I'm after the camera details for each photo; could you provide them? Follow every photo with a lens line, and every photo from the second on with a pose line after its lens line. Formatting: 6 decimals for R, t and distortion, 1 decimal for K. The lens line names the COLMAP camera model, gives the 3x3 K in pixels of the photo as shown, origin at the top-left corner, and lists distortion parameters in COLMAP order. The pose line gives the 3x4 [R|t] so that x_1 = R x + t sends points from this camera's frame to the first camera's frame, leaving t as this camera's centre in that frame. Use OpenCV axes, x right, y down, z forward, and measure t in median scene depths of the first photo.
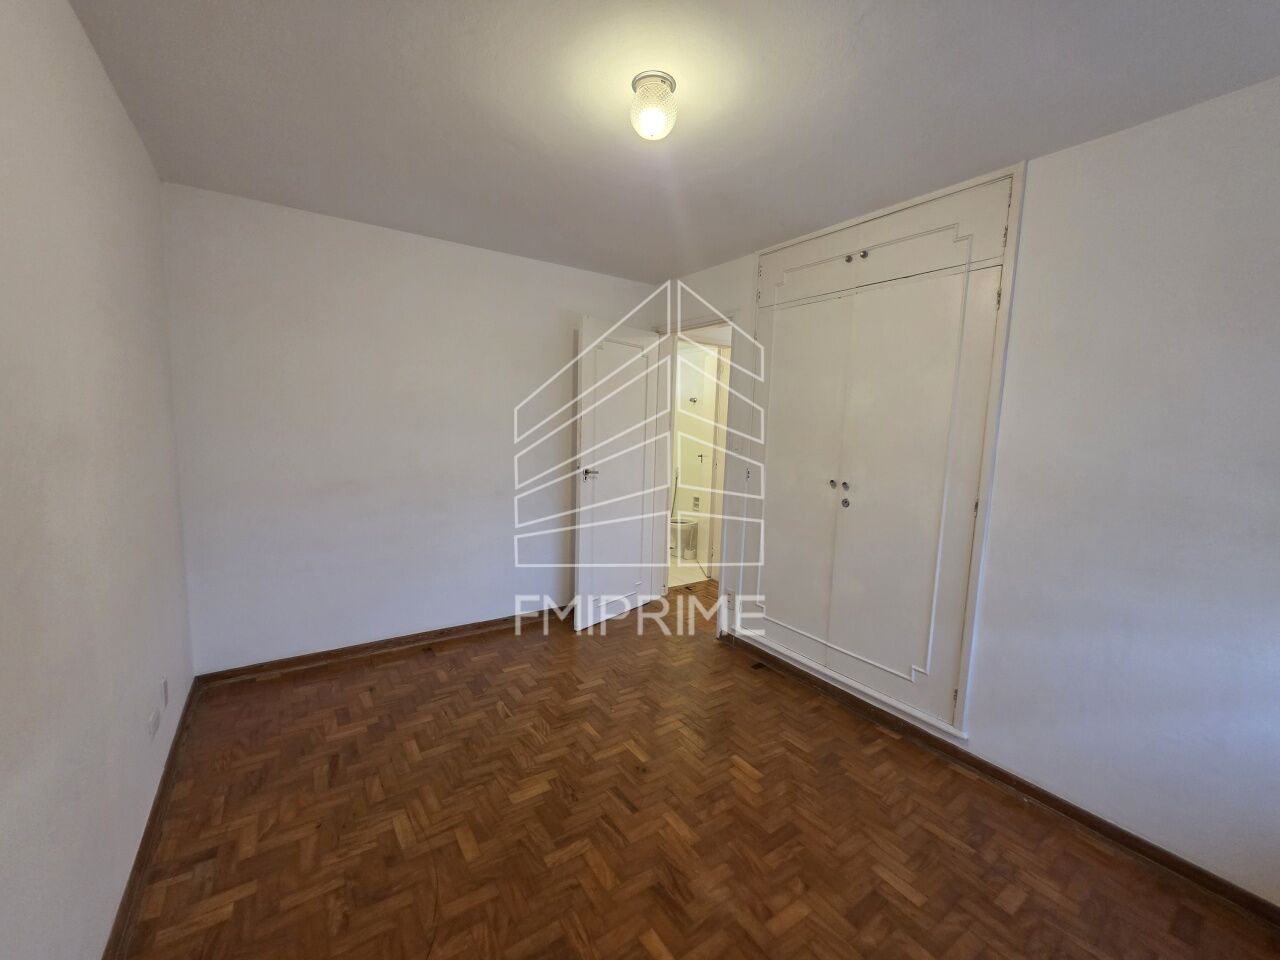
lens RADIAL K [[518.8, 0, 638.1], [0, 518.8, 484.3], [0, 0, 1]] dist [-0.000737, 0.000219]
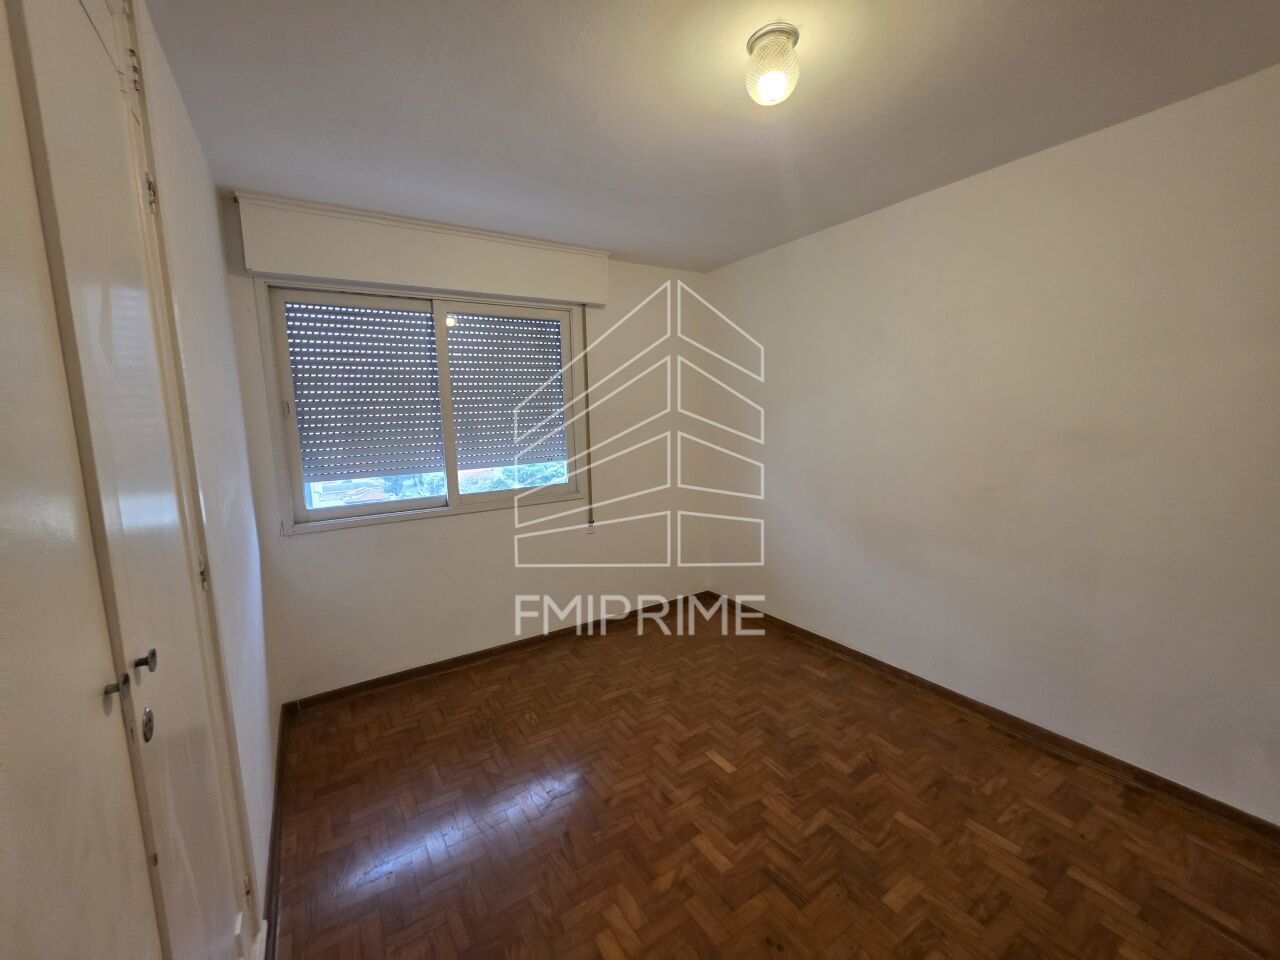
lens RADIAL K [[518.8, 0, 638.1], [0, 518.8, 484.3], [0, 0, 1]] dist [-0.000737, 0.000219]
pose [[-0.999631, -0.007049, 0.026235, 0.166583], [-0.000200, 0.967630, 0.252372, -0.191475], [-0.027164, 0.252274, -0.967275, 1.491508]]
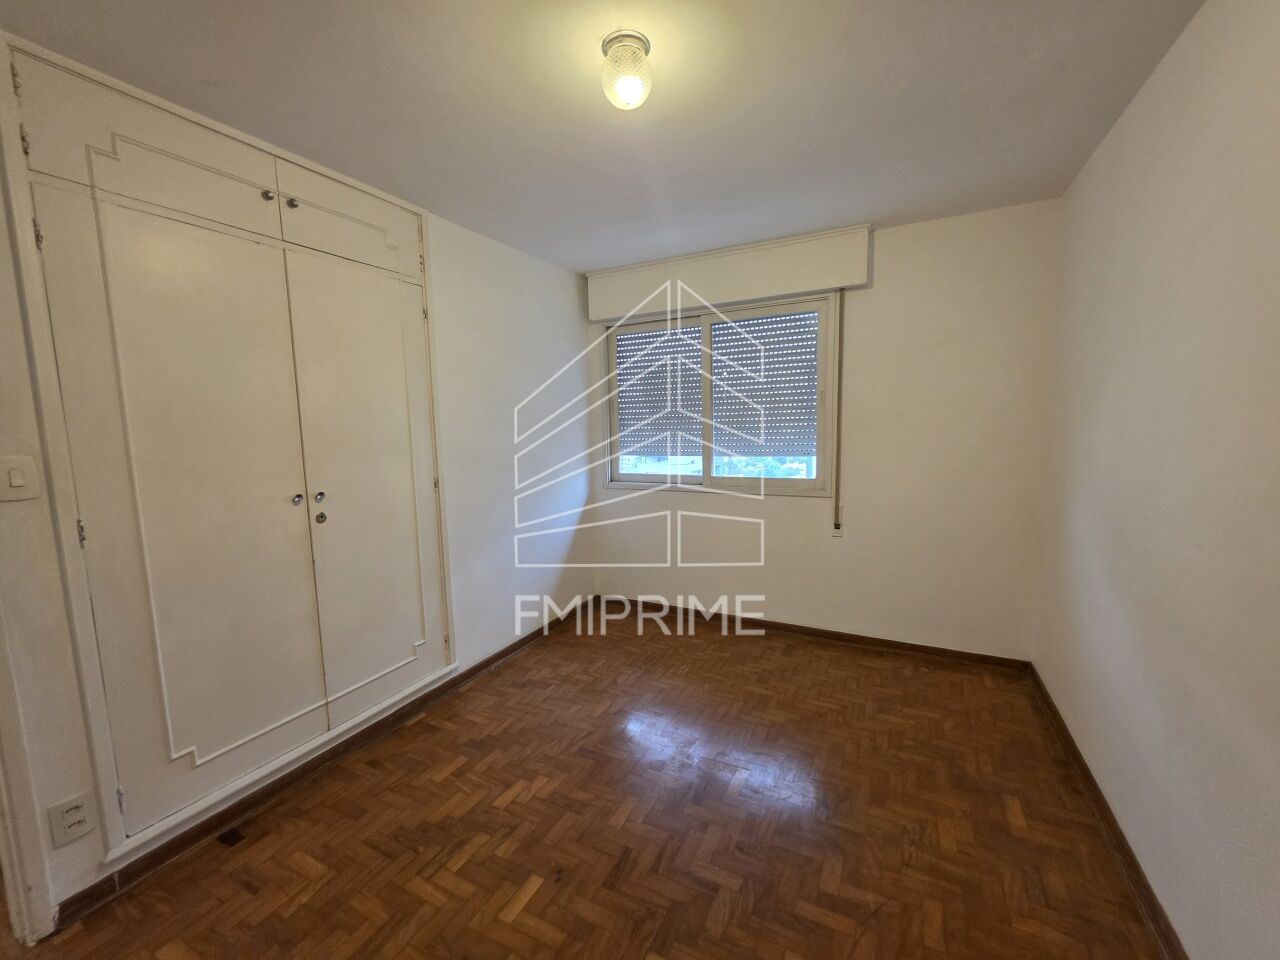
lens RADIAL K [[518.8, 0, 638.1], [0, 518.8, 484.3], [0, 0, 1]] dist [-0.000737, 0.000219]
pose [[-0.475409, -0.126632, 0.870603, -0.634993], [0.110385, 0.973180, 0.201830, -0.148297], [-0.872812, 0.192054, -0.448681, 1.122020]]
